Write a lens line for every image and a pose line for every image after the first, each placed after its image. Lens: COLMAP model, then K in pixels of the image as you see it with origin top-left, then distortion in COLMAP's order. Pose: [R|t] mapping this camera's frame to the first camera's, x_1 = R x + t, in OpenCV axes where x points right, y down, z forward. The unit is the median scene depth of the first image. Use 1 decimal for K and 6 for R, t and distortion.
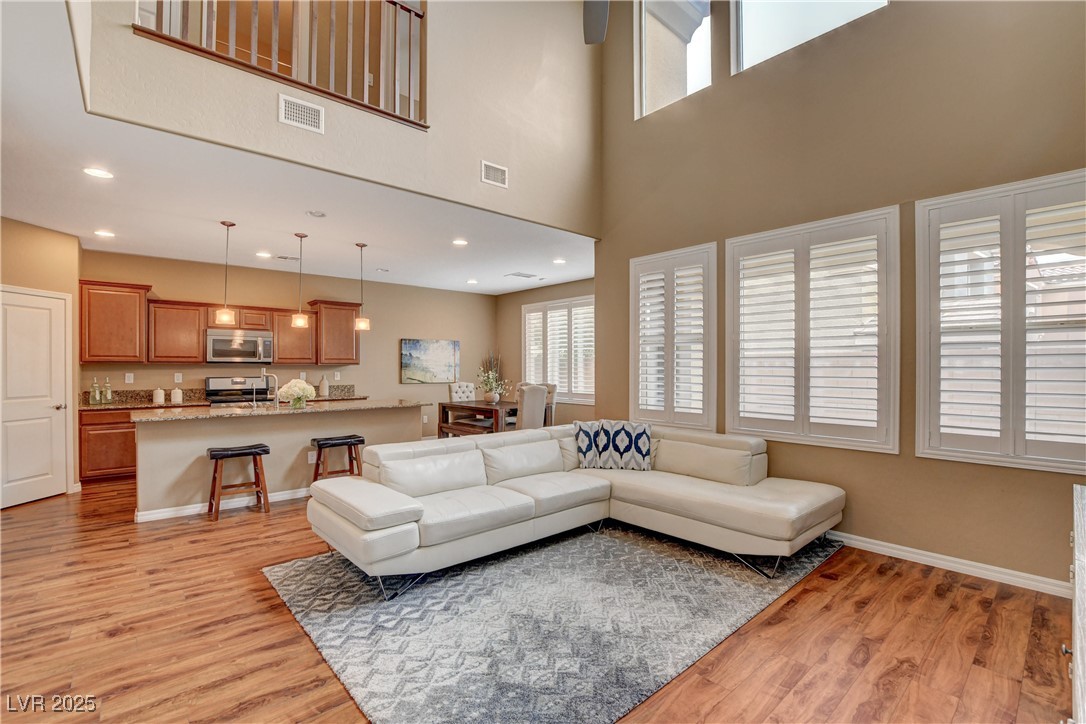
lens RADIAL K [[479.0, 0, 540.1], [0, 479.0, 363.8], [0, 0, 1]] dist [-0.027385, -0.000018]
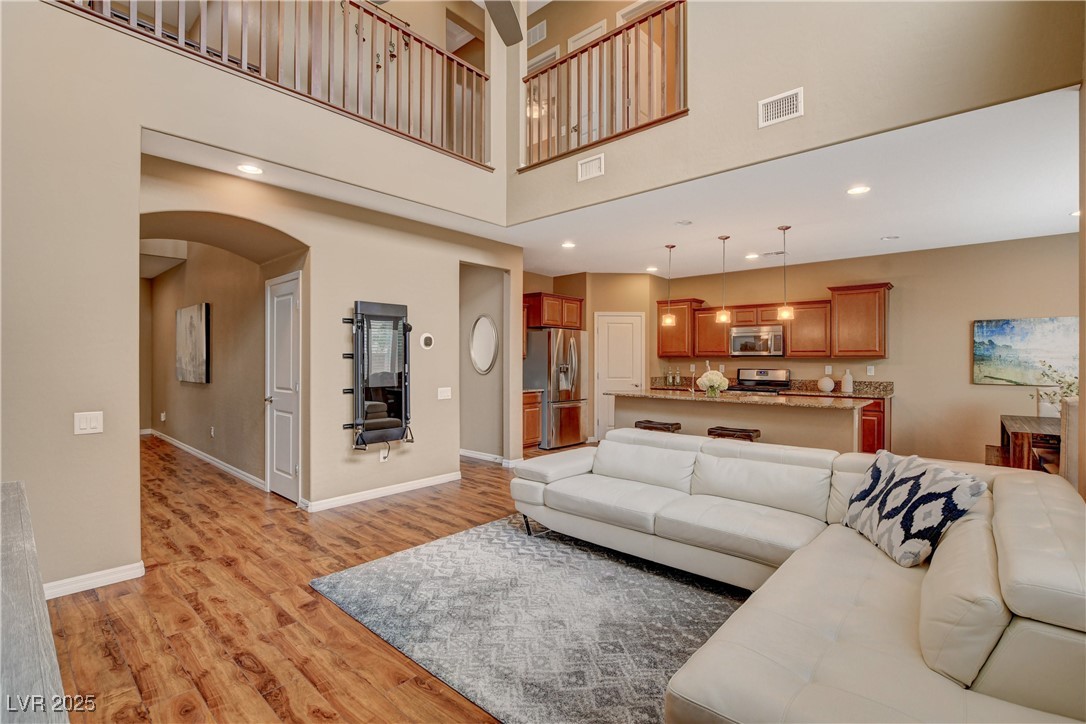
lens RADIAL K [[479.0, 0, 540.1], [0, 479.0, 363.8], [0, 0, 1]] dist [-0.027385, -0.000018]
pose [[0.139494, 0.008783, -0.990184, 0.931630], [0.004862, 0.999943, 0.009554, 0.006327], [0.990211, -0.006147, 0.139443, 0.787716]]
